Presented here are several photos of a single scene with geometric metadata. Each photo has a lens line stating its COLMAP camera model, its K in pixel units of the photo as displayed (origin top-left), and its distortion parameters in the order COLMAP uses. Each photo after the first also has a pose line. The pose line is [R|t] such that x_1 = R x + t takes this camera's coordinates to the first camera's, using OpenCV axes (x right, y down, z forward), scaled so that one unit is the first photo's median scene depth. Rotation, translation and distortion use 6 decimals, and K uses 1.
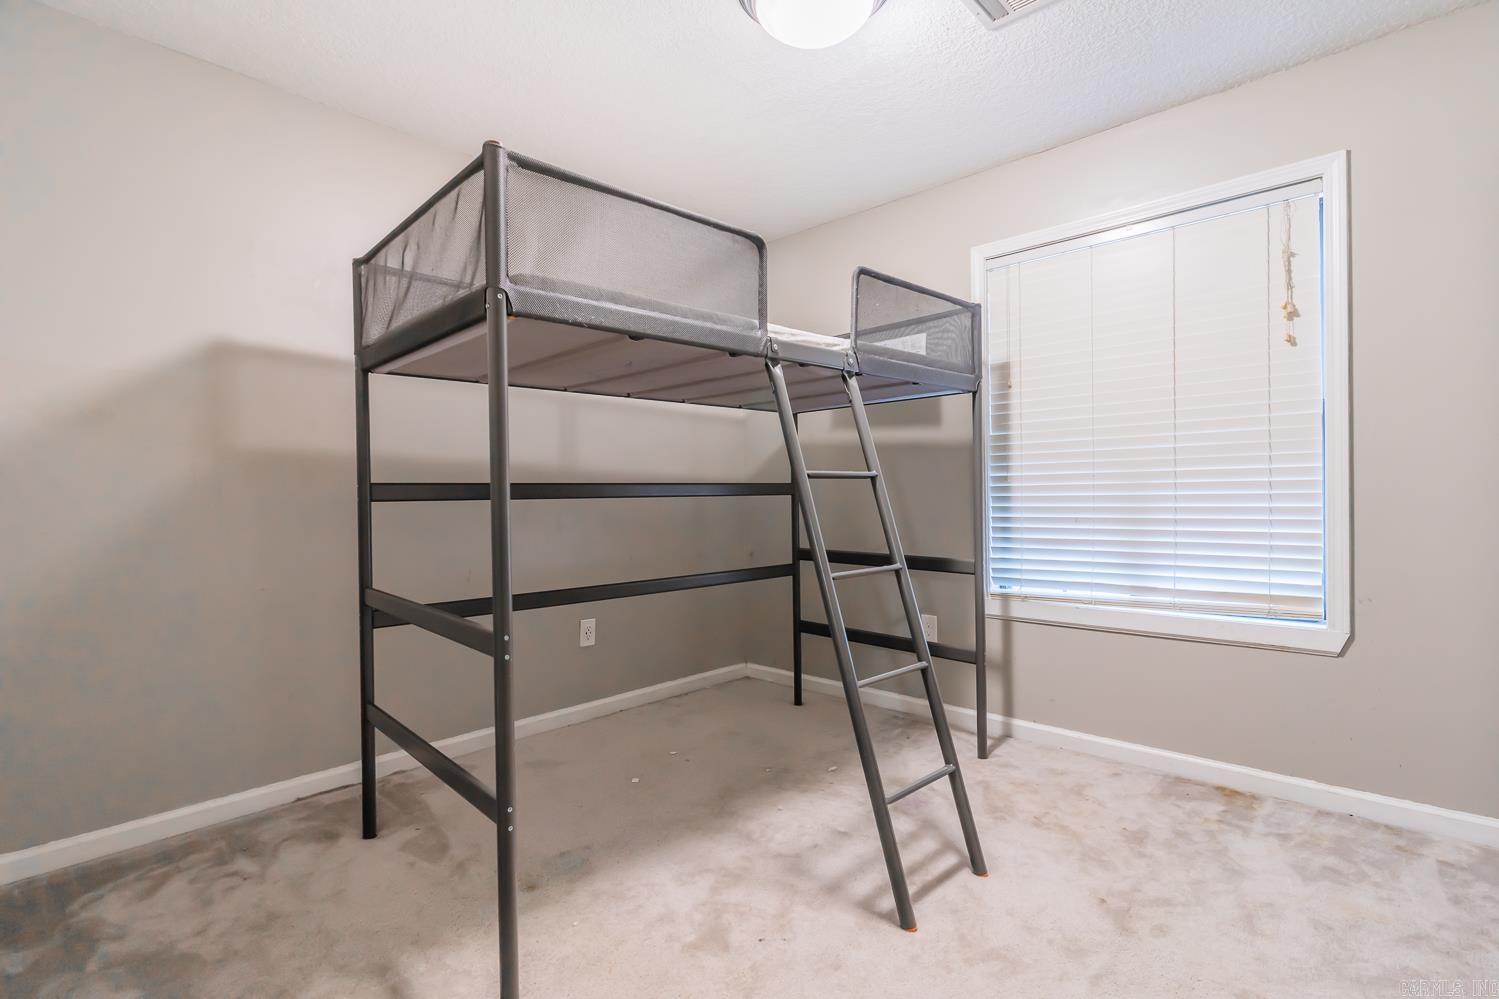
lens RADIAL K [[705.3, 0, 749.5], [0, 705.3, 499.5], [0, 0, 1]] dist [0.000607, 0.000098]
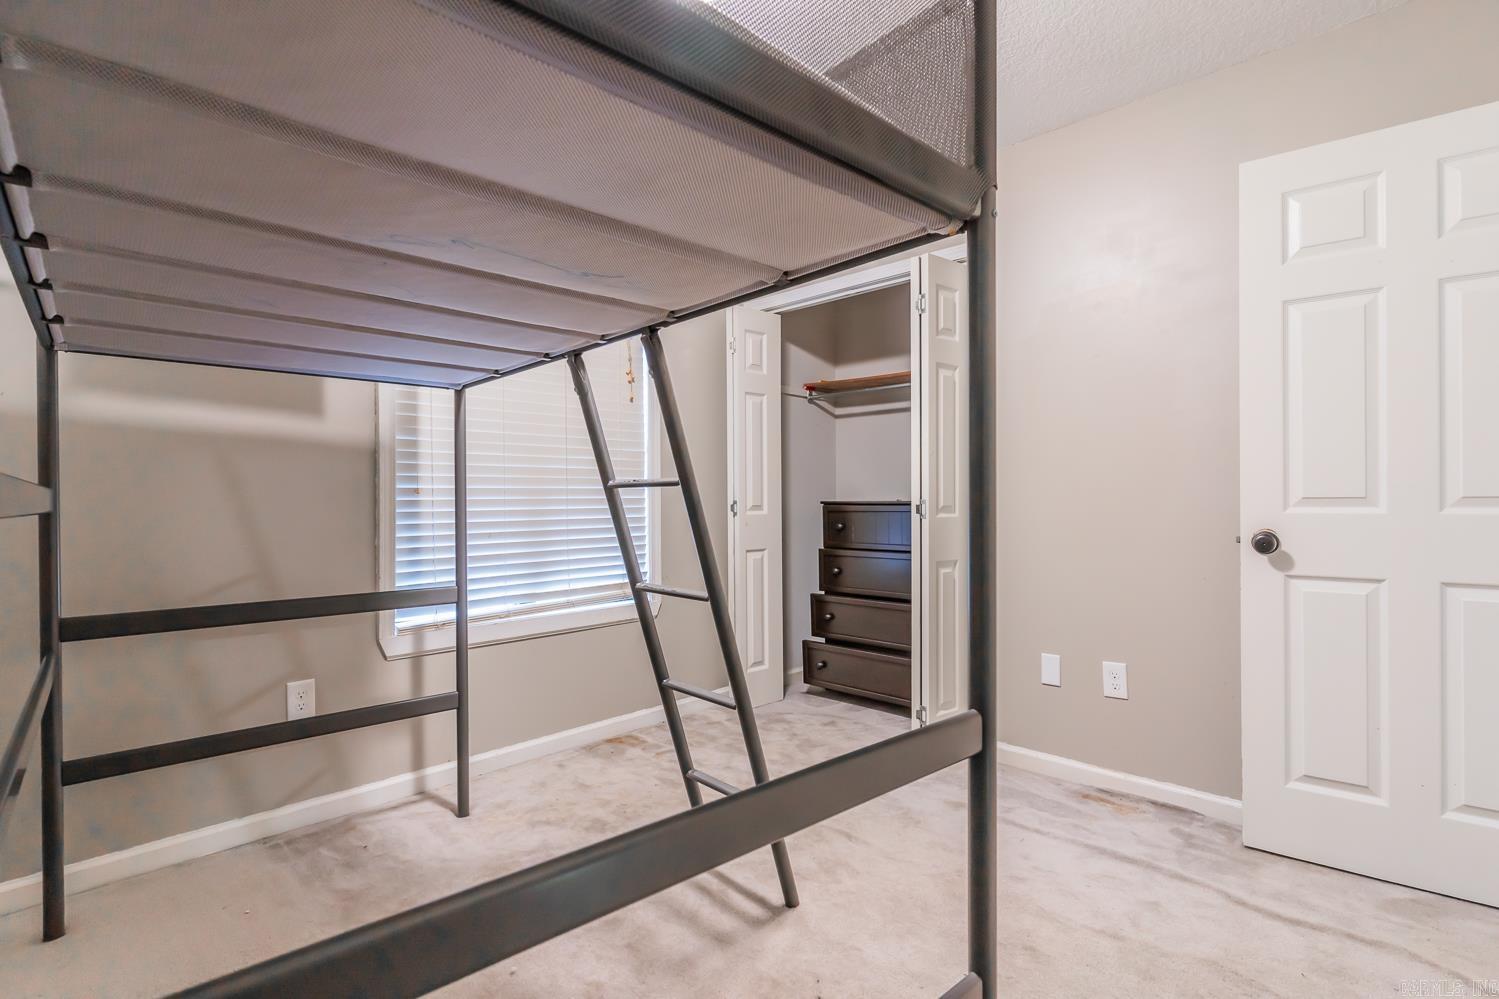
lens RADIAL K [[705.3, 0, 749.5], [0, 705.3, 499.5], [0, 0, 1]] dist [0.000607, 0.000098]
pose [[0.019850, 0.017535, 0.999649, -0.568026], [0.013088, 0.999756, -0.017797, 0.001317], [-0.999717, 0.013437, 0.019616, 0.674396]]
